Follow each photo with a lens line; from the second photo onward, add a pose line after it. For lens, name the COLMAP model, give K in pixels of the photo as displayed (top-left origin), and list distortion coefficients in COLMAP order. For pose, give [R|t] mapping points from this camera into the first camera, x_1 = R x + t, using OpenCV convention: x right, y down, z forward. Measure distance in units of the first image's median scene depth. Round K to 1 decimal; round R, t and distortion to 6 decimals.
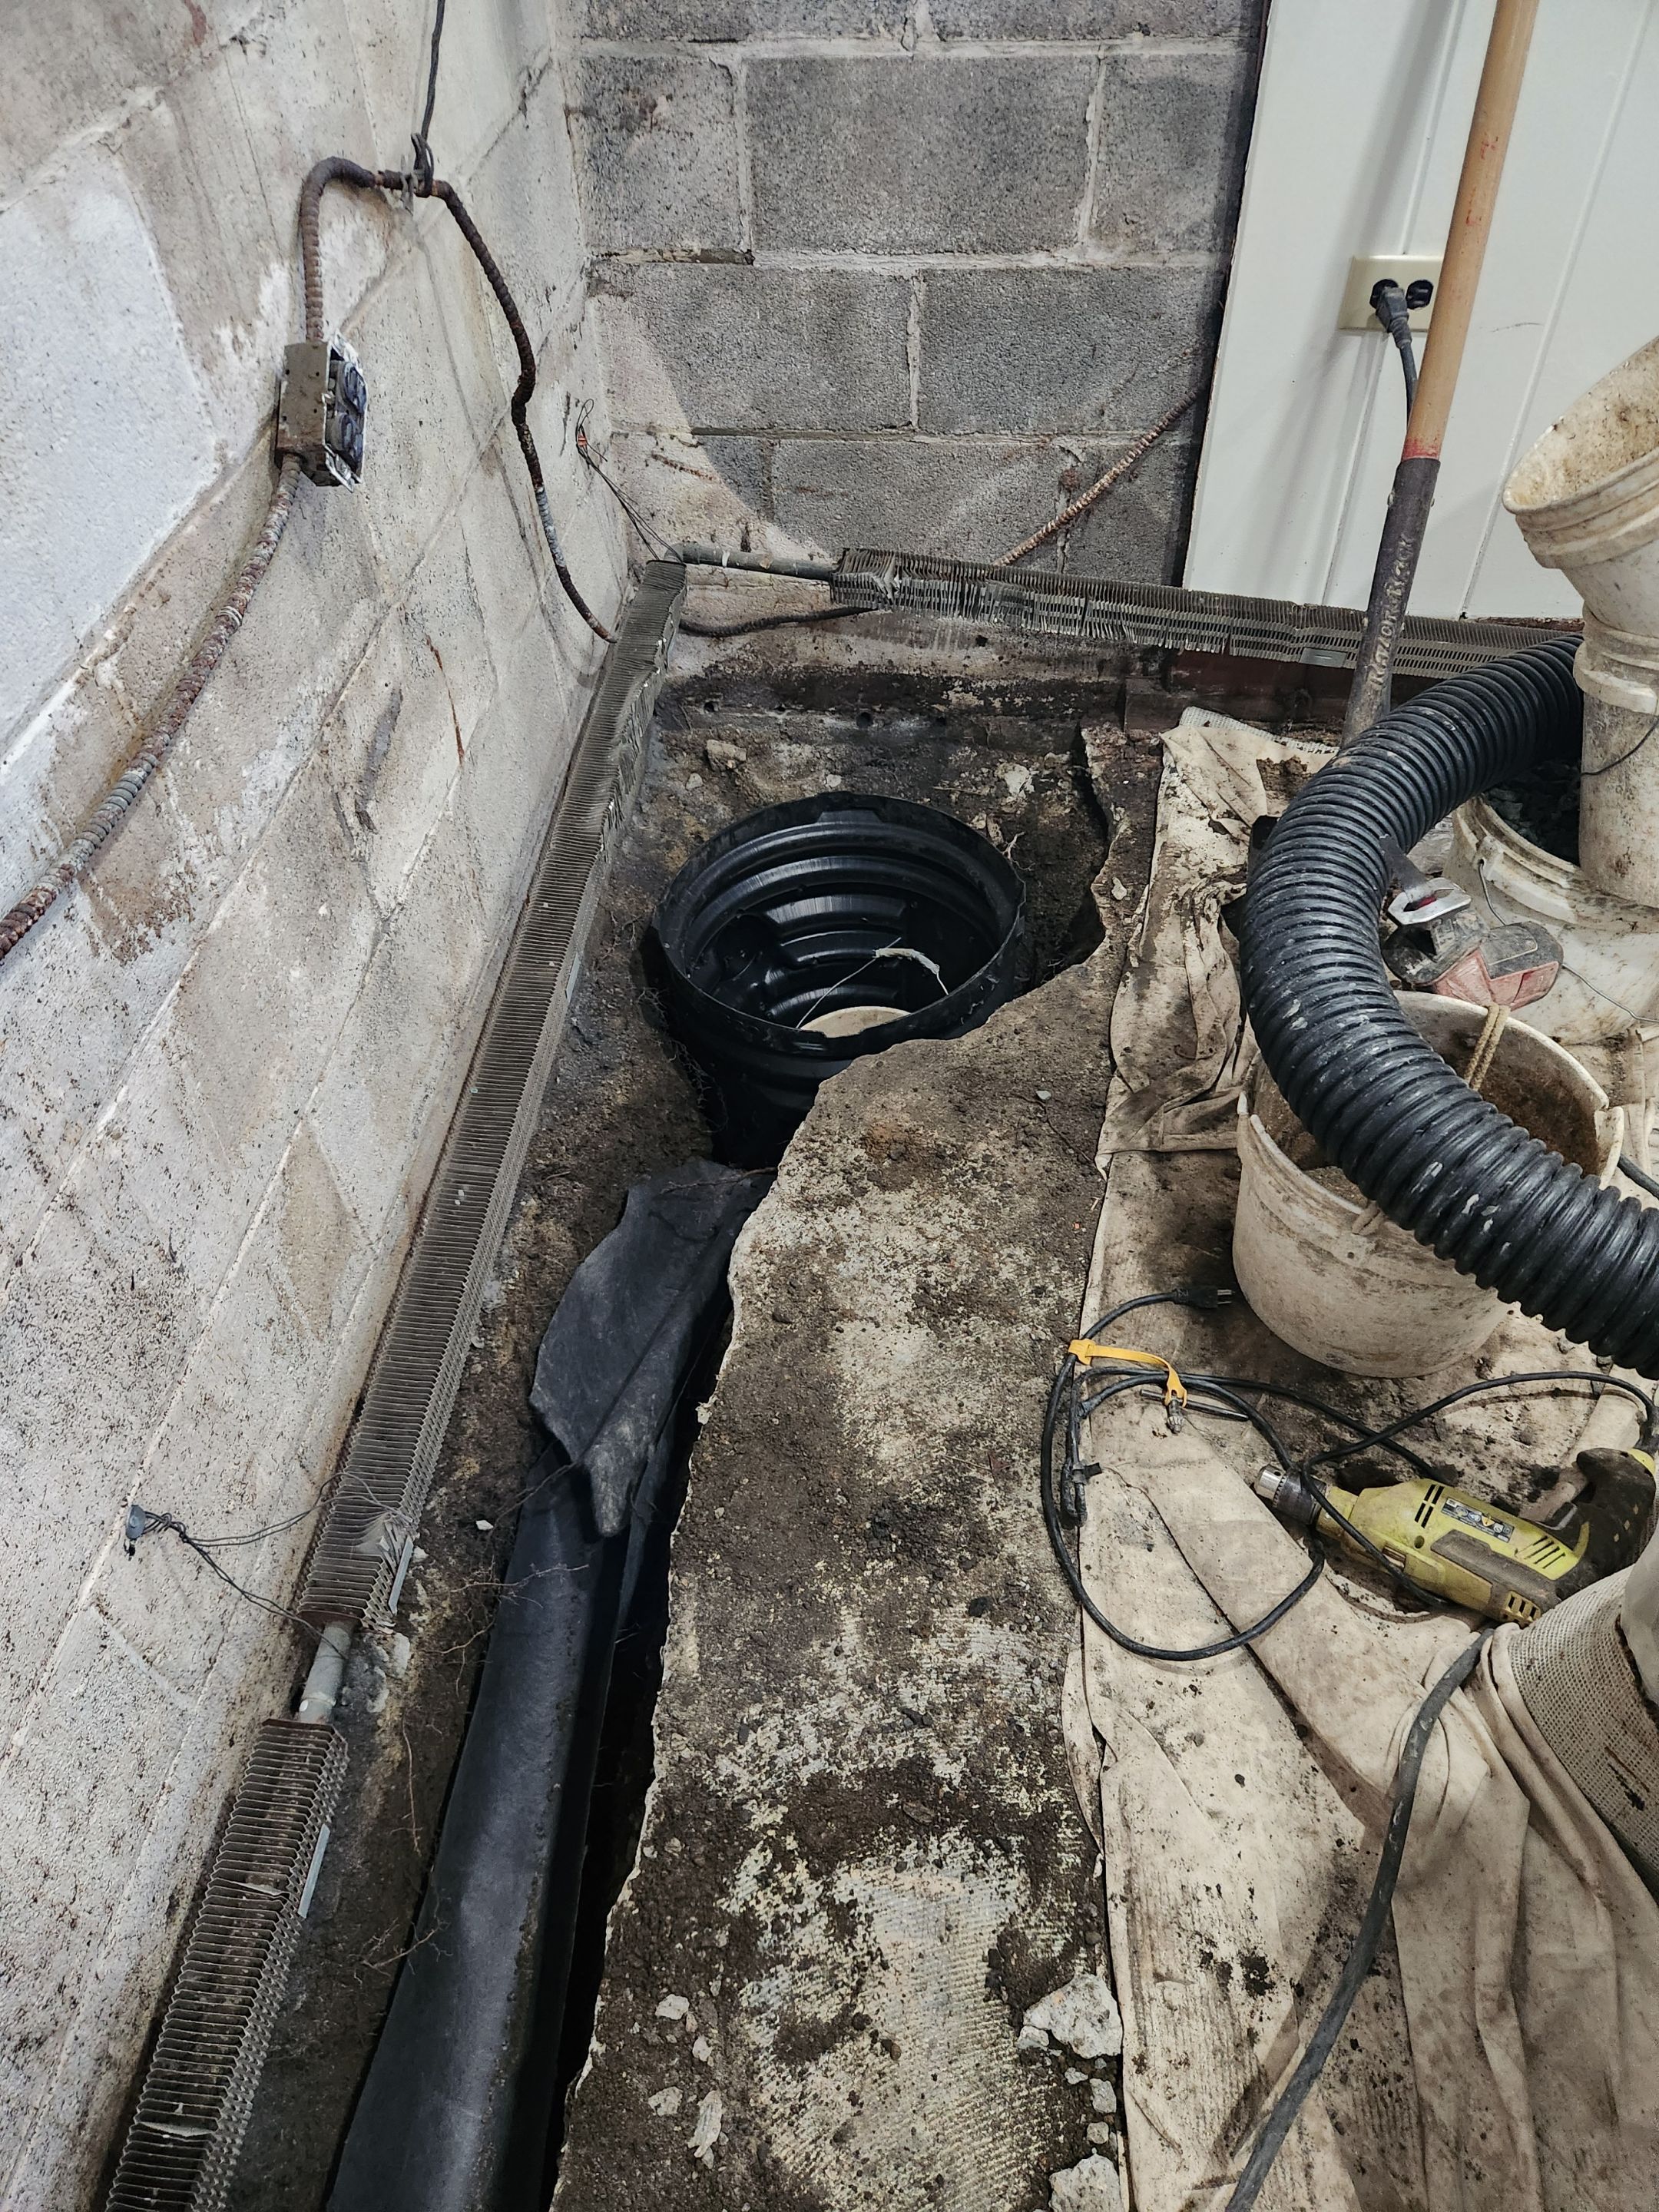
lens RADIAL K [[1459.8, 0, 825.5], [0, 1459.8, 1132.3], [0, 0, 1]] dist [0.063490, -0.055210]
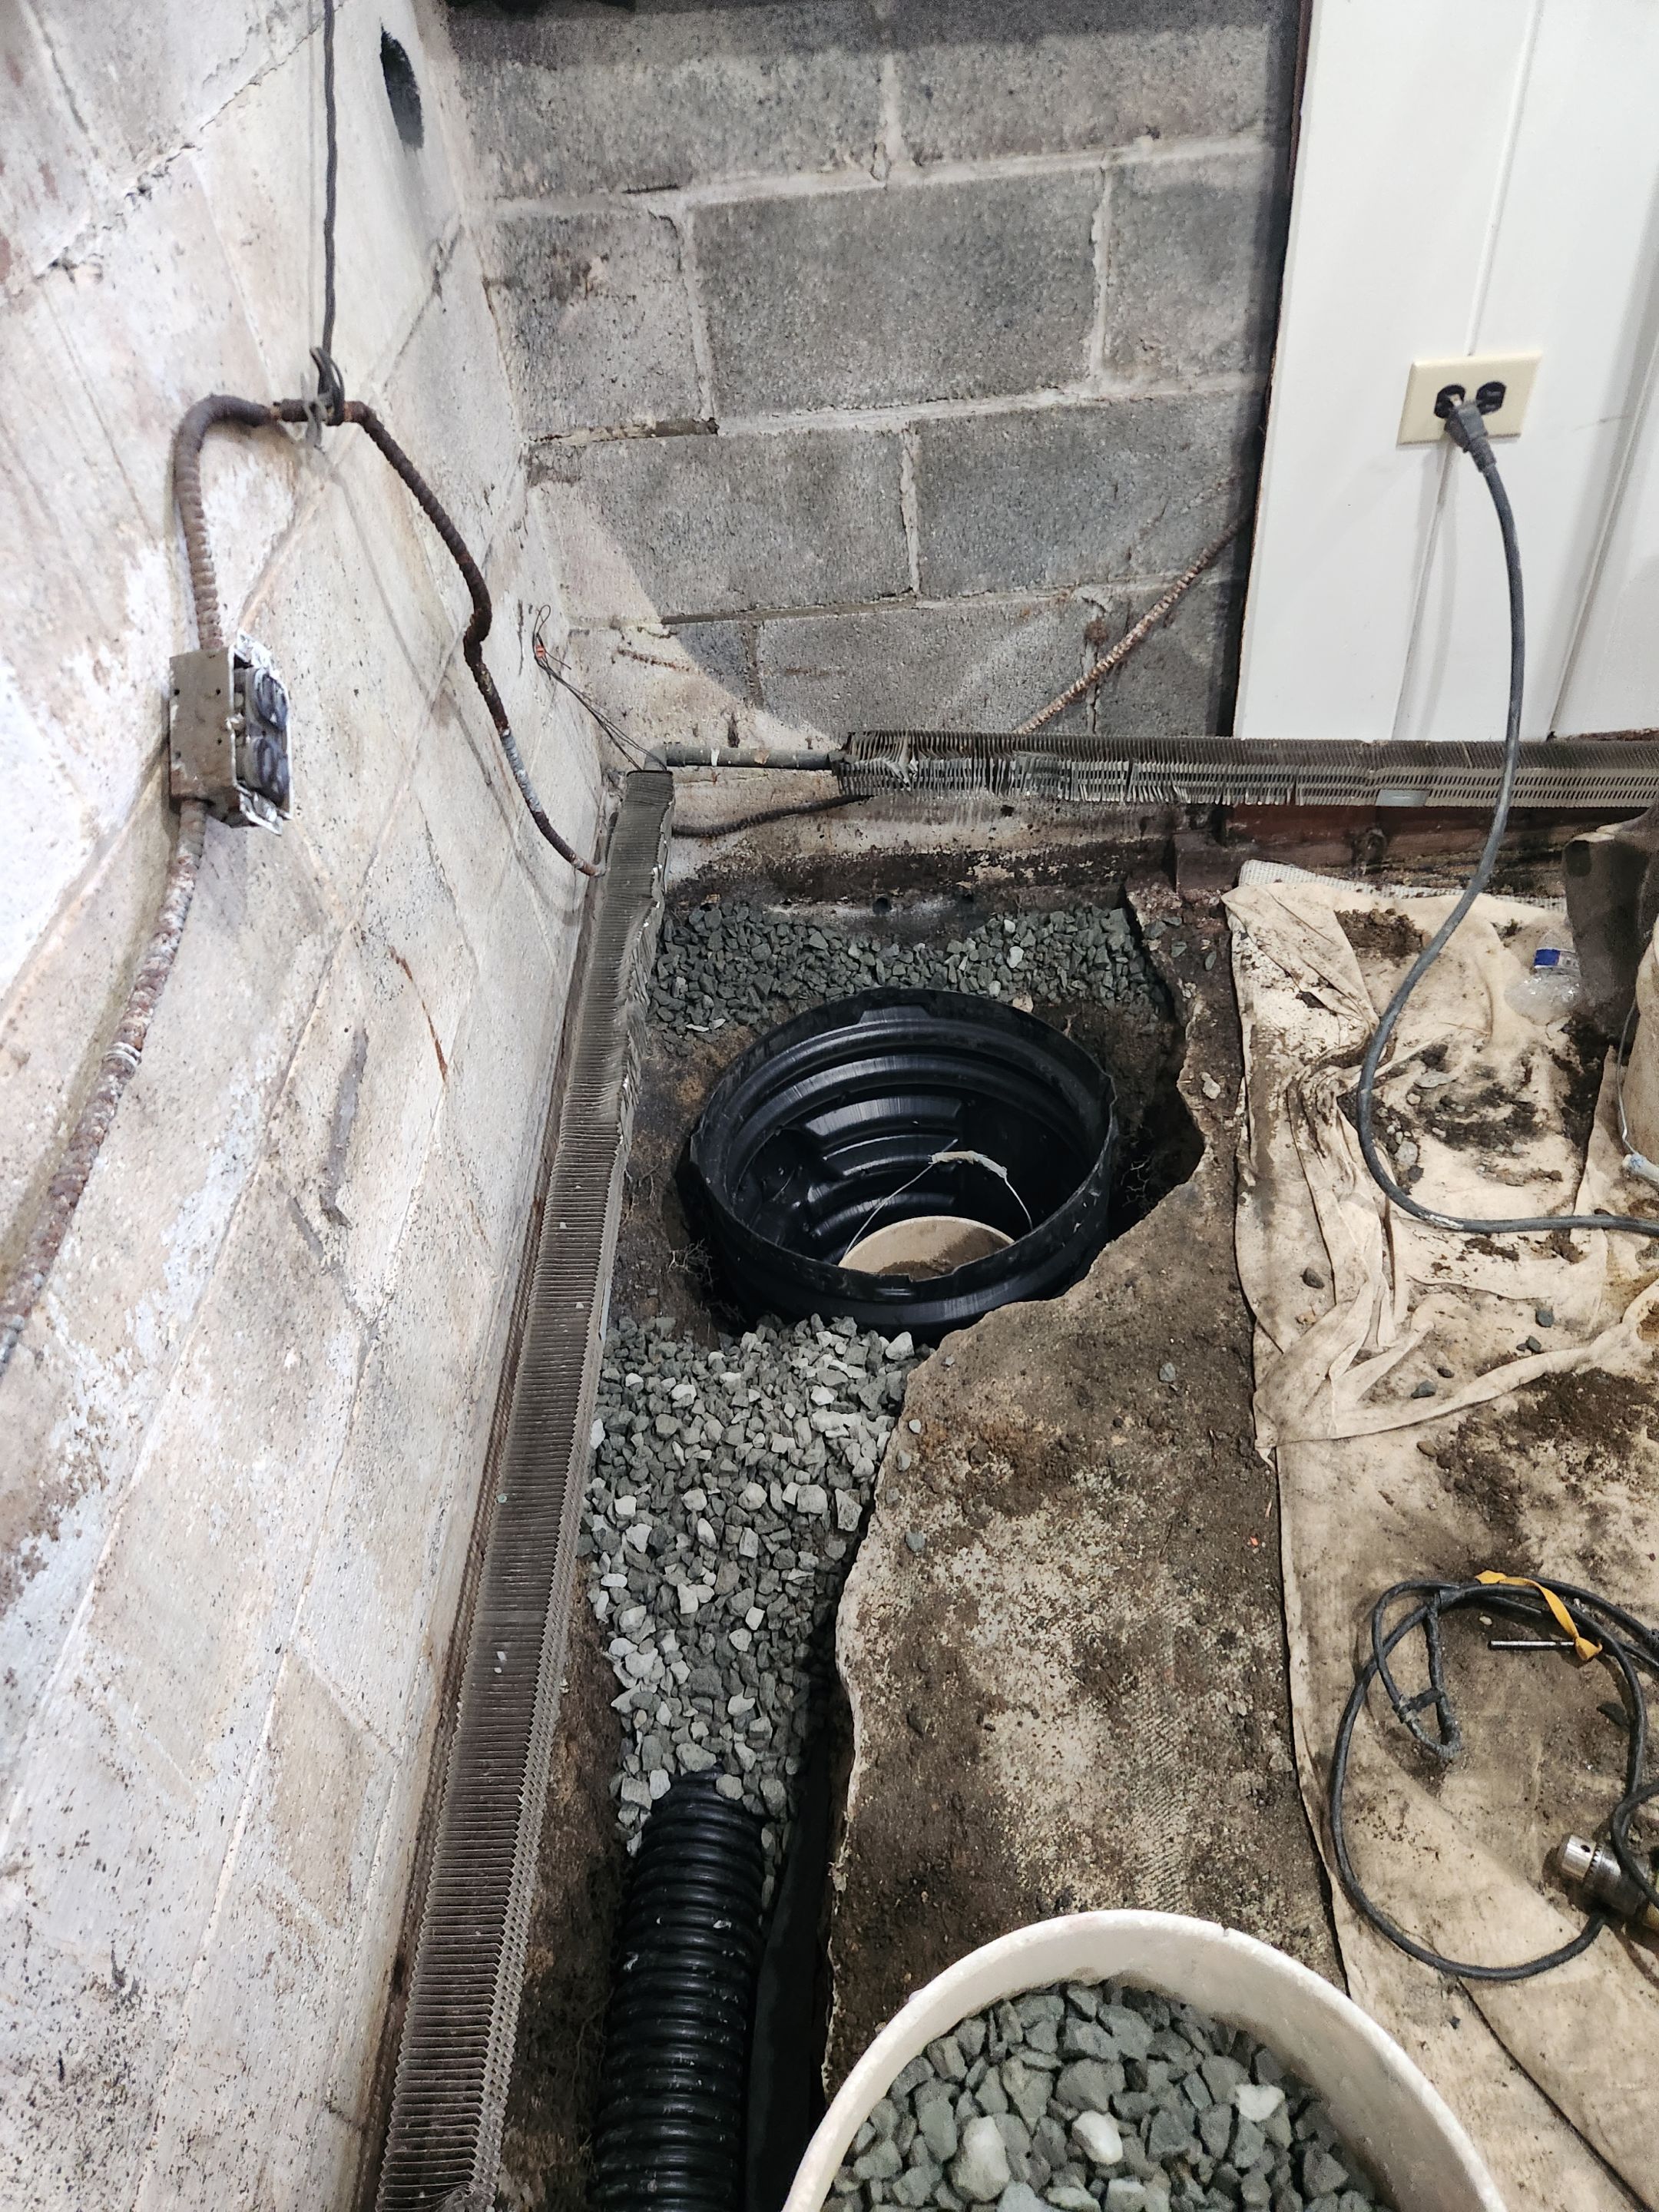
lens RADIAL K [[1465.0, 0, 860.5], [0, 1465.0, 1145.2], [0, 0, 1]] dist [0.074644, -0.070782]
pose [[0.992942, -0.112457, 0.037690, -0.054522], [0.114098, 0.992465, -0.044669, -0.150129], [-0.032383, 0.048654, 0.998291, 0.182071]]
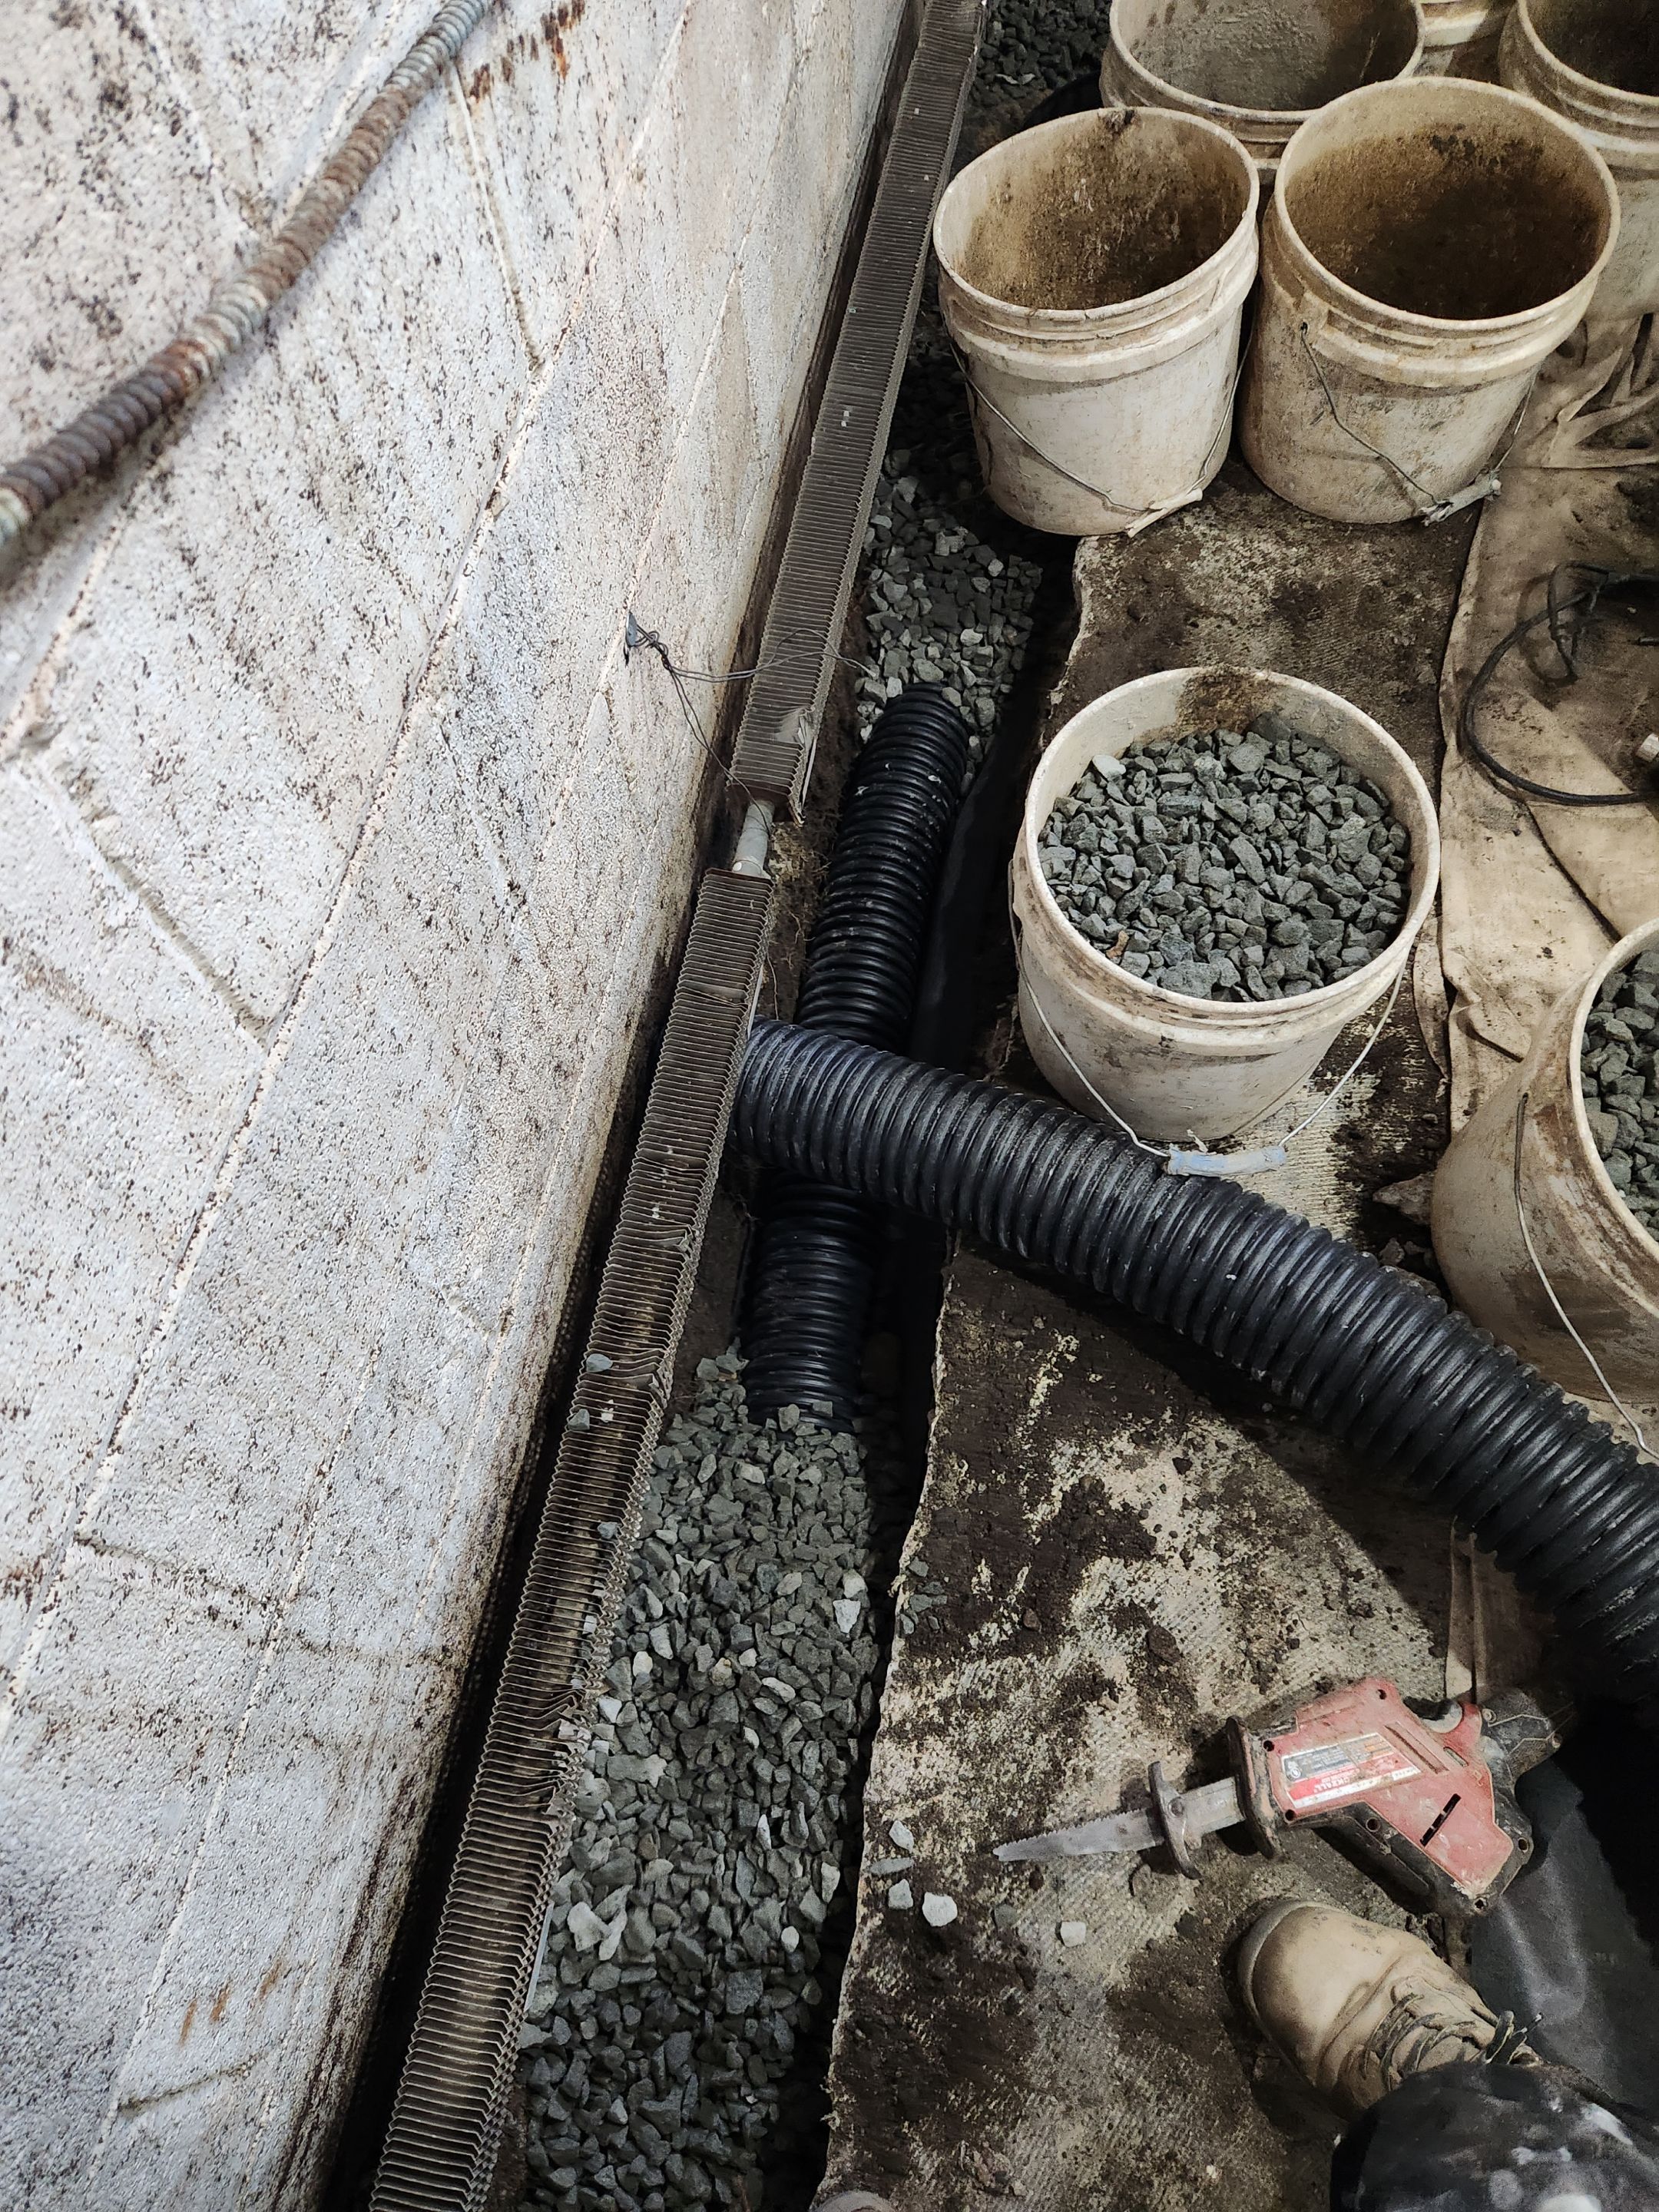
lens RADIAL K [[1461.1, 0, 843.6], [0, 1461.1, 1096.6], [0, 0, 1]] dist [0.075317, -0.055158]
pose [[0.996159, 0.080382, -0.034740, -0.163004], [-0.067649, 0.958321, 0.277570, 0.178212], [0.055604, -0.274154, 0.960077, -0.045482]]
